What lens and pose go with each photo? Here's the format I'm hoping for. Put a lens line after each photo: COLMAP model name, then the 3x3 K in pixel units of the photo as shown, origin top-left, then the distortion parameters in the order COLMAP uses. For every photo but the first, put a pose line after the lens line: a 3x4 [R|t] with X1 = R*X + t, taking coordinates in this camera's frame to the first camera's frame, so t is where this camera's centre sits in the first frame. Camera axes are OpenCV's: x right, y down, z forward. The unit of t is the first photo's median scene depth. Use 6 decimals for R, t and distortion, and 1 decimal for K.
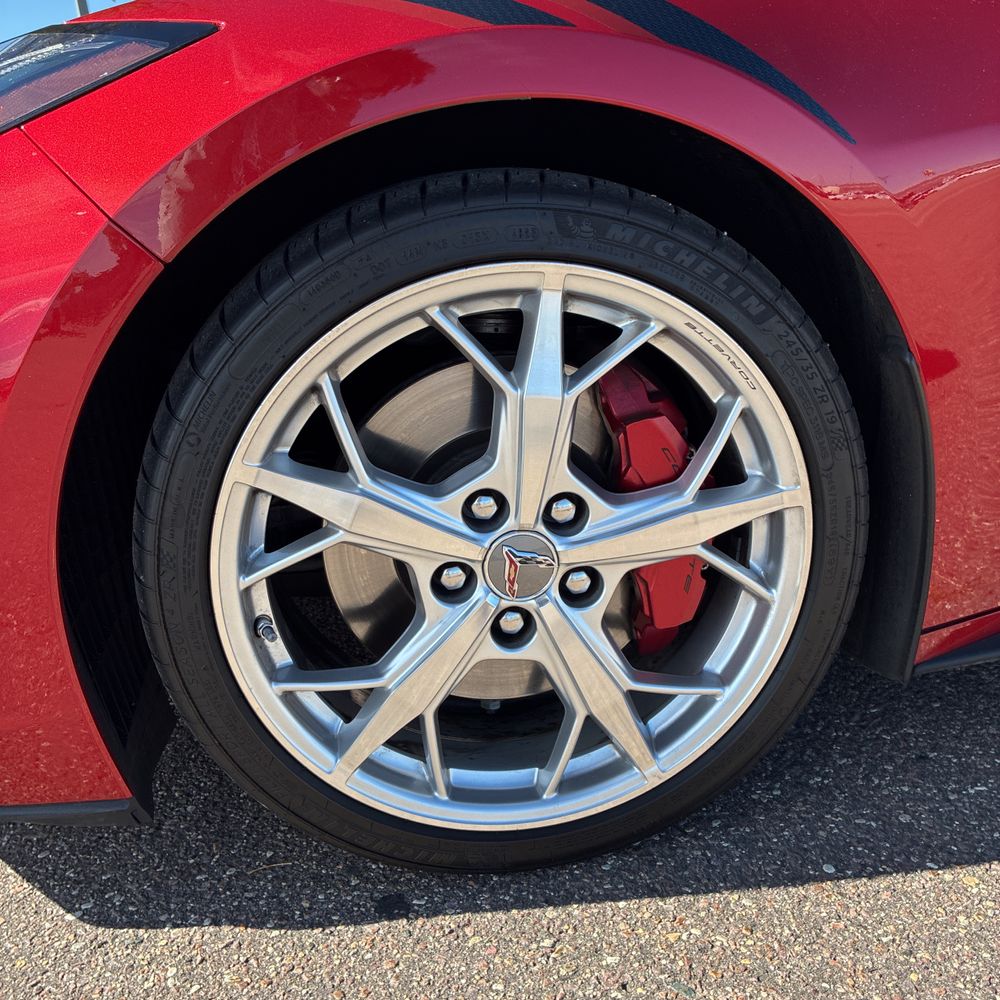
lens RADIAL K [[1009.4, 0, 484.0], [0, 1009.4, 509.2], [0, 0, 1]] dist [0.026203, 0.000000]
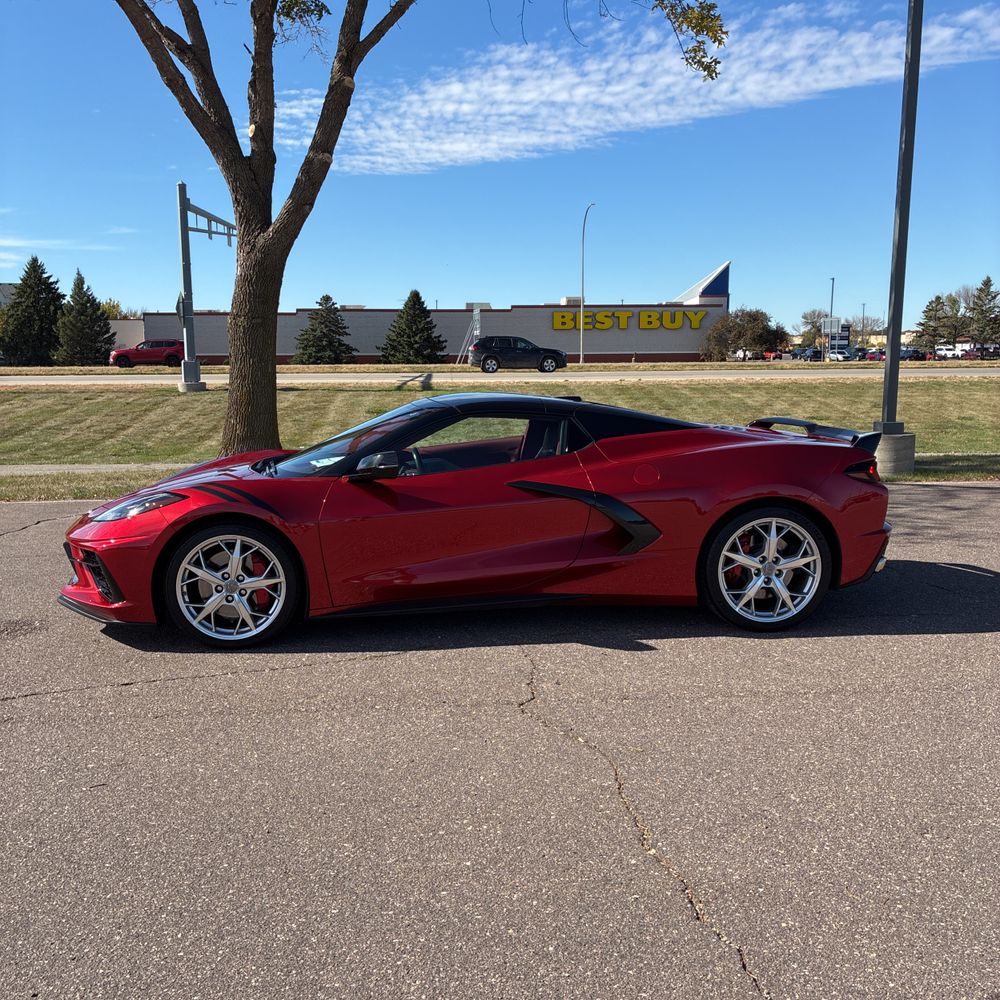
lens RADIAL K [[1009.4, 0, 495.4], [0, 1009.4, 499.4], [0, 0, 1]] dist [0.026203, 0.000000]
pose [[0.994903, 0.096888, -0.027957, 1.574490], [-0.100480, 0.975910, -0.193660, 0.512251], [0.008520, 0.195482, 0.980670, -4.505219]]
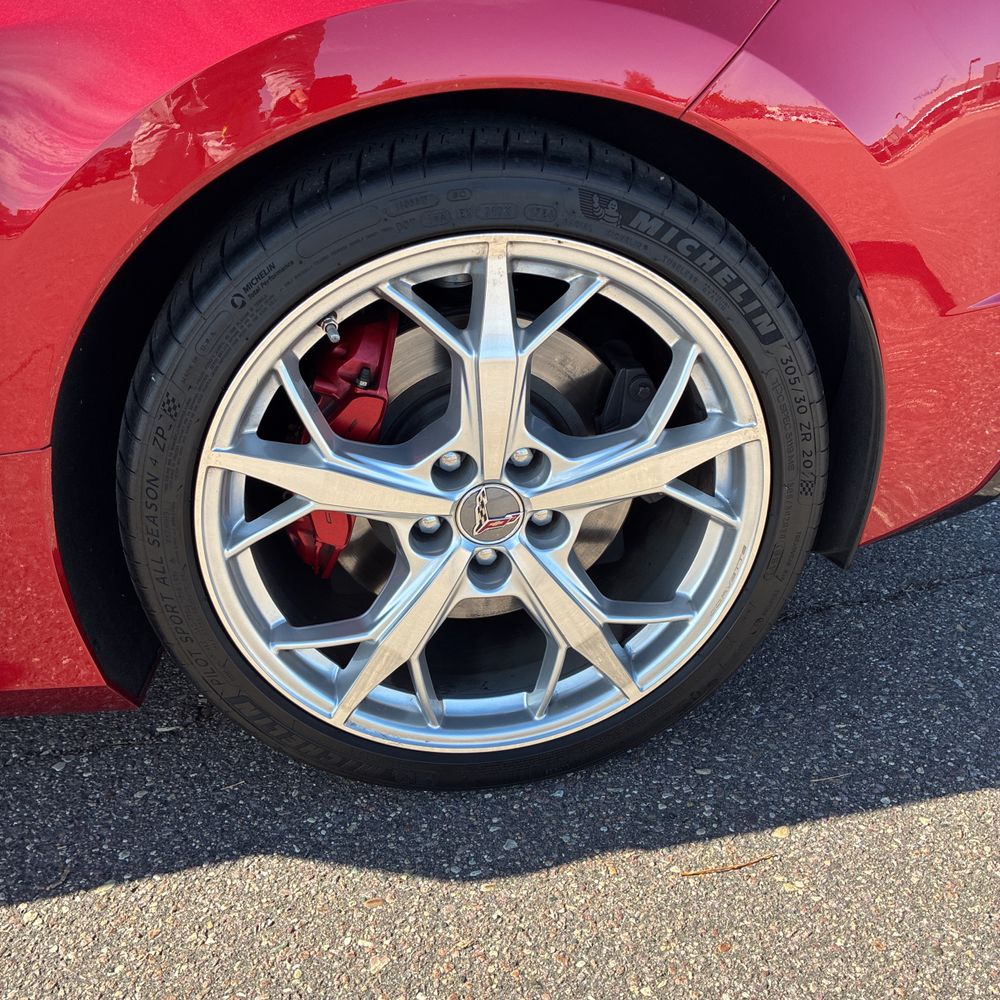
lens RADIAL K [[1009.4, 0, 486.6], [0, 1009.4, 489.0], [0, 0, 1]] dist [0.026203, 0.000000]
pose [[0.999064, 0.035758, 0.024325, 2.985287], [-0.038695, 0.990290, 0.133521, -0.551996], [-0.019314, -0.134337, 0.990747, 0.230906]]
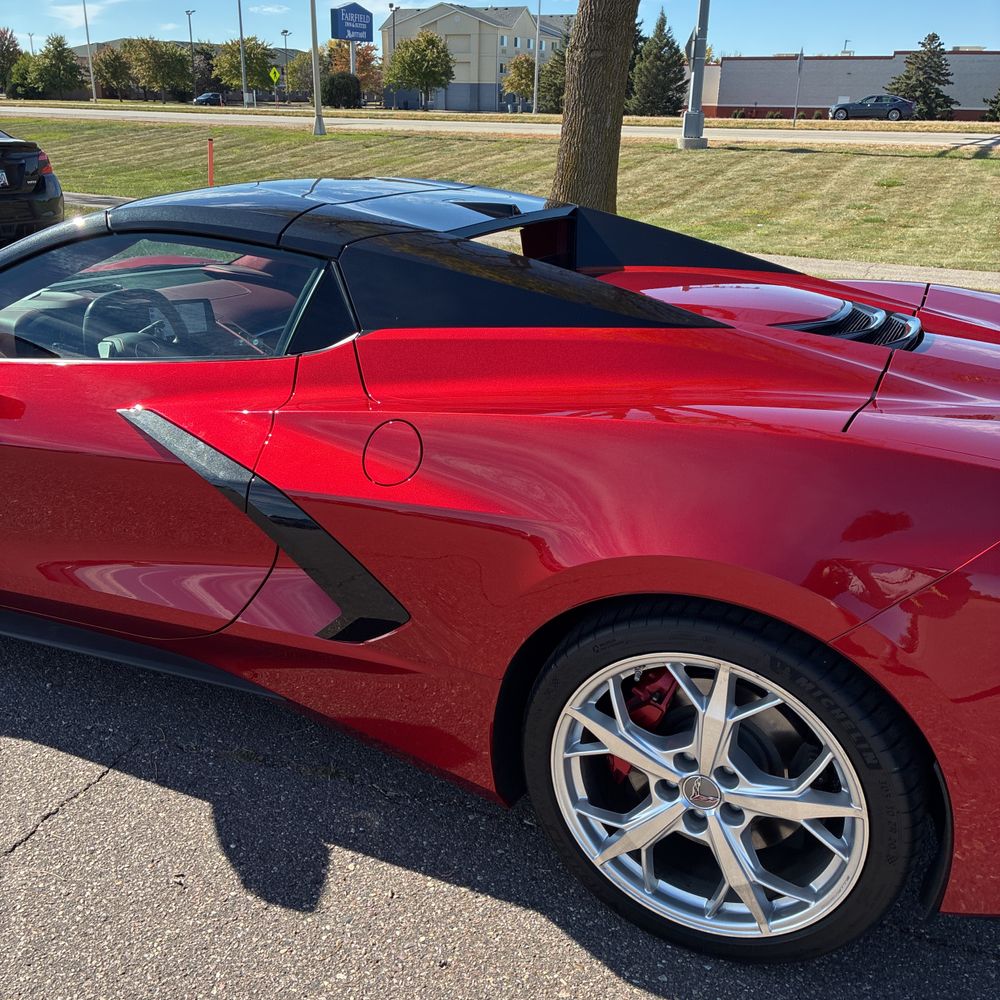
lens RADIAL K [[1009.4, 0, 489.6], [0, 1009.4, 494.8], [0, 0, 1]] dist [0.026203, 0.000000]
pose [[0.816012, 0.310326, -0.487671, 3.455424], [-0.283997, 0.950059, 0.129356, -1.058372], [0.503459, 0.032941, 0.863391, -0.601792]]
